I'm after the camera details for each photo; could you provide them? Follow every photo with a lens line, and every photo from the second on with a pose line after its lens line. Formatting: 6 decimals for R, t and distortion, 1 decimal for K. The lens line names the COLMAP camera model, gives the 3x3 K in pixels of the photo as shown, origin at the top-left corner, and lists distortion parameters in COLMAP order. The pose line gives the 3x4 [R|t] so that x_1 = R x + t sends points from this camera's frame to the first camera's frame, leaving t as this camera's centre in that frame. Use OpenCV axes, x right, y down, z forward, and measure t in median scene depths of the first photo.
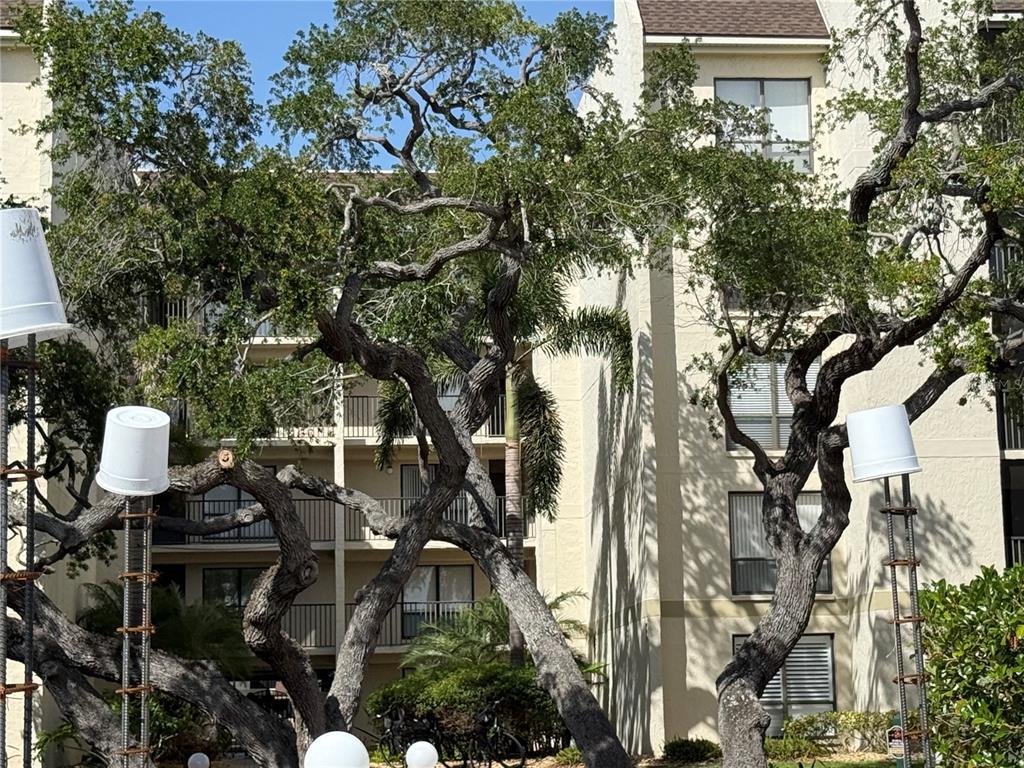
lens RADIAL K [[2346.3, 0, 511.9], [0, 2346.3, 341.9], [0, 0, 1]] dist [0.094953, 0.591336]
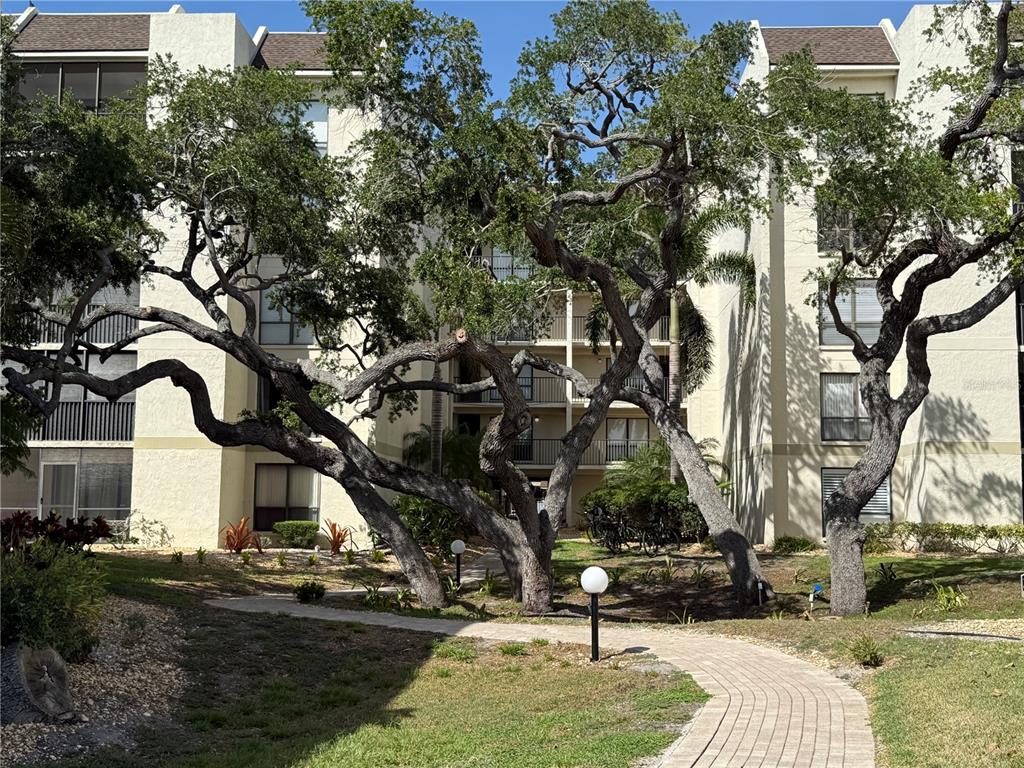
lens RADIAL K [[1168.5, 0, 512.0], [0, 1168.5, 384.0], [0, 0, 1]] dist [0.097289, -0.020993]
pose [[0.990626, 0.015043, -0.135768, -0.000765], [-0.006176, 0.997834, 0.065493, 0.028425], [0.136459, -0.064040, 0.988574, 0.288358]]
